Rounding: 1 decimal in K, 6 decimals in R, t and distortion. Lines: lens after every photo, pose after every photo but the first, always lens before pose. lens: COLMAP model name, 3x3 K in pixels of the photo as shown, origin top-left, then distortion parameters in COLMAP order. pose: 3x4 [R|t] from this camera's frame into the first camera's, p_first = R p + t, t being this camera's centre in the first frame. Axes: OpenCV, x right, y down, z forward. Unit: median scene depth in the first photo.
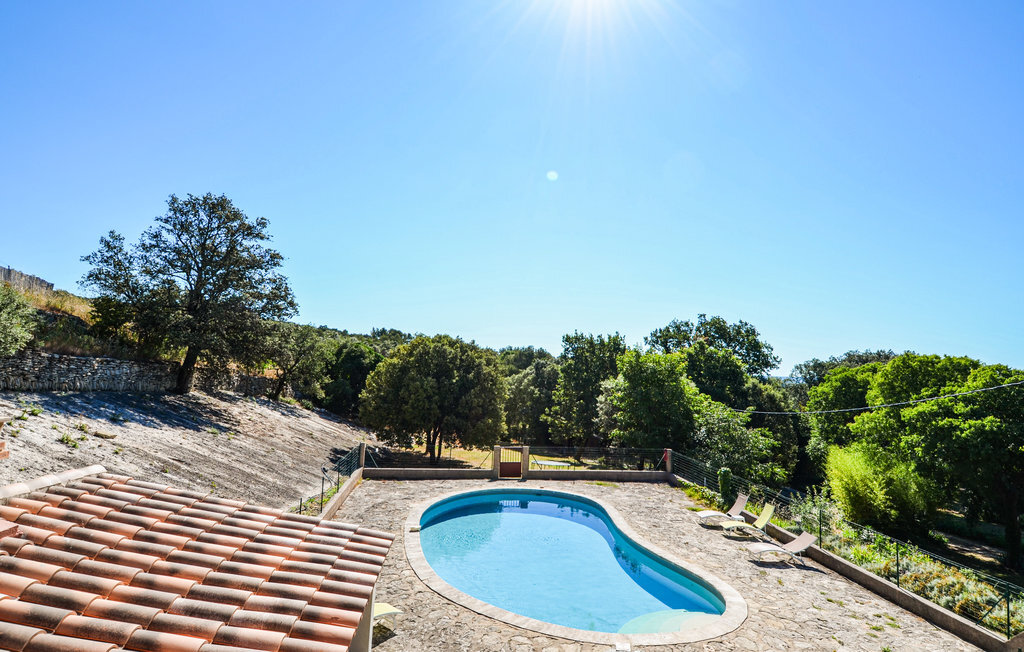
lens RADIAL K [[551.7, 0, 530.5], [0, 551.7, 297.1], [0, 0, 1]] dist [0.057501, -0.064802]
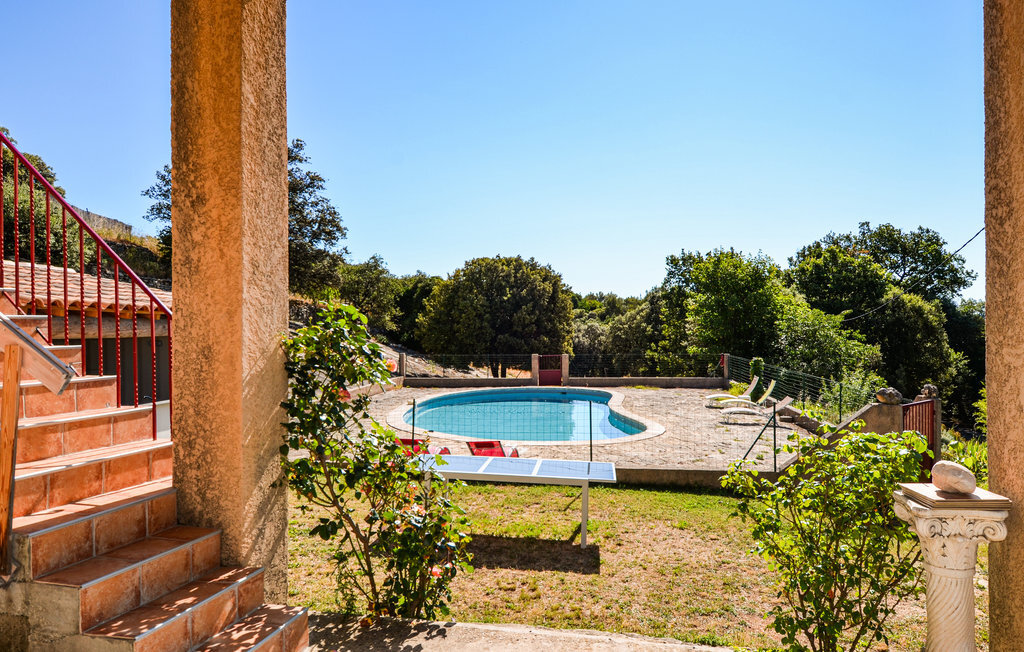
lens RADIAL K [[683.5, 0, 539.5], [0, 683.5, 325.6], [0, 0, 1]] dist [0.020816, -0.003338]
pose [[0.972701, -0.044453, -0.227764, 0.149066], [0.072315, 0.990674, 0.115482, 0.056410], [0.220507, -0.128801, 0.966844, -0.093562]]
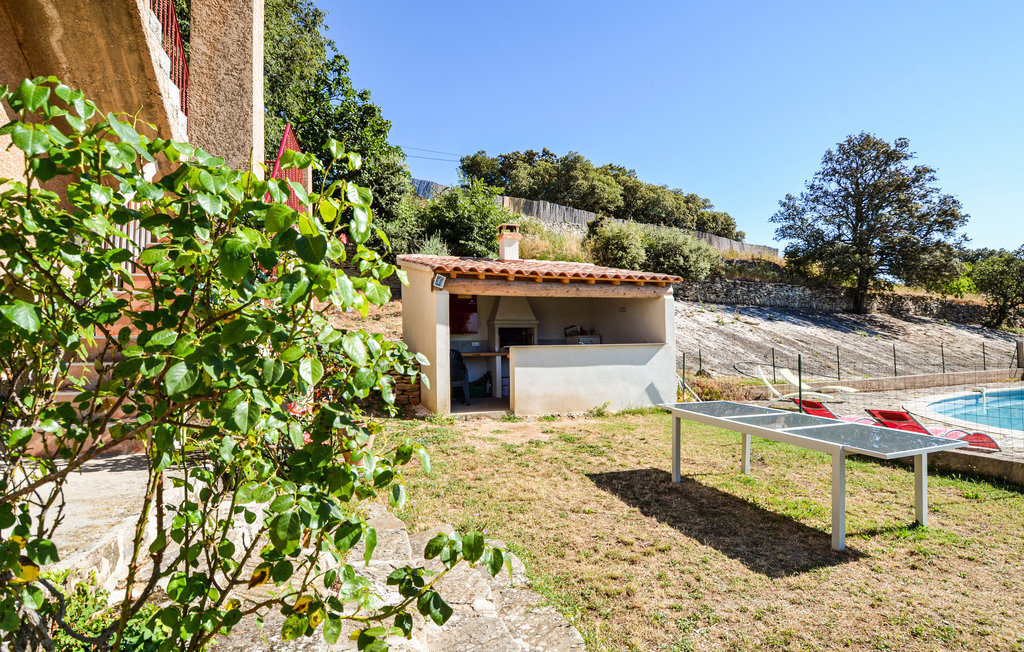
lens RADIAL K [[540.0, 0, 537.1], [0, 540.0, 327.0], [0, 0, 1]] dist [0.057683, -0.059119]
pose [[0.272856, -0.076007, -0.959048, 0.206523], [0.150153, 0.988022, -0.035584, 0.101975], [0.950265, -0.134295, 0.281001, 0.027234]]
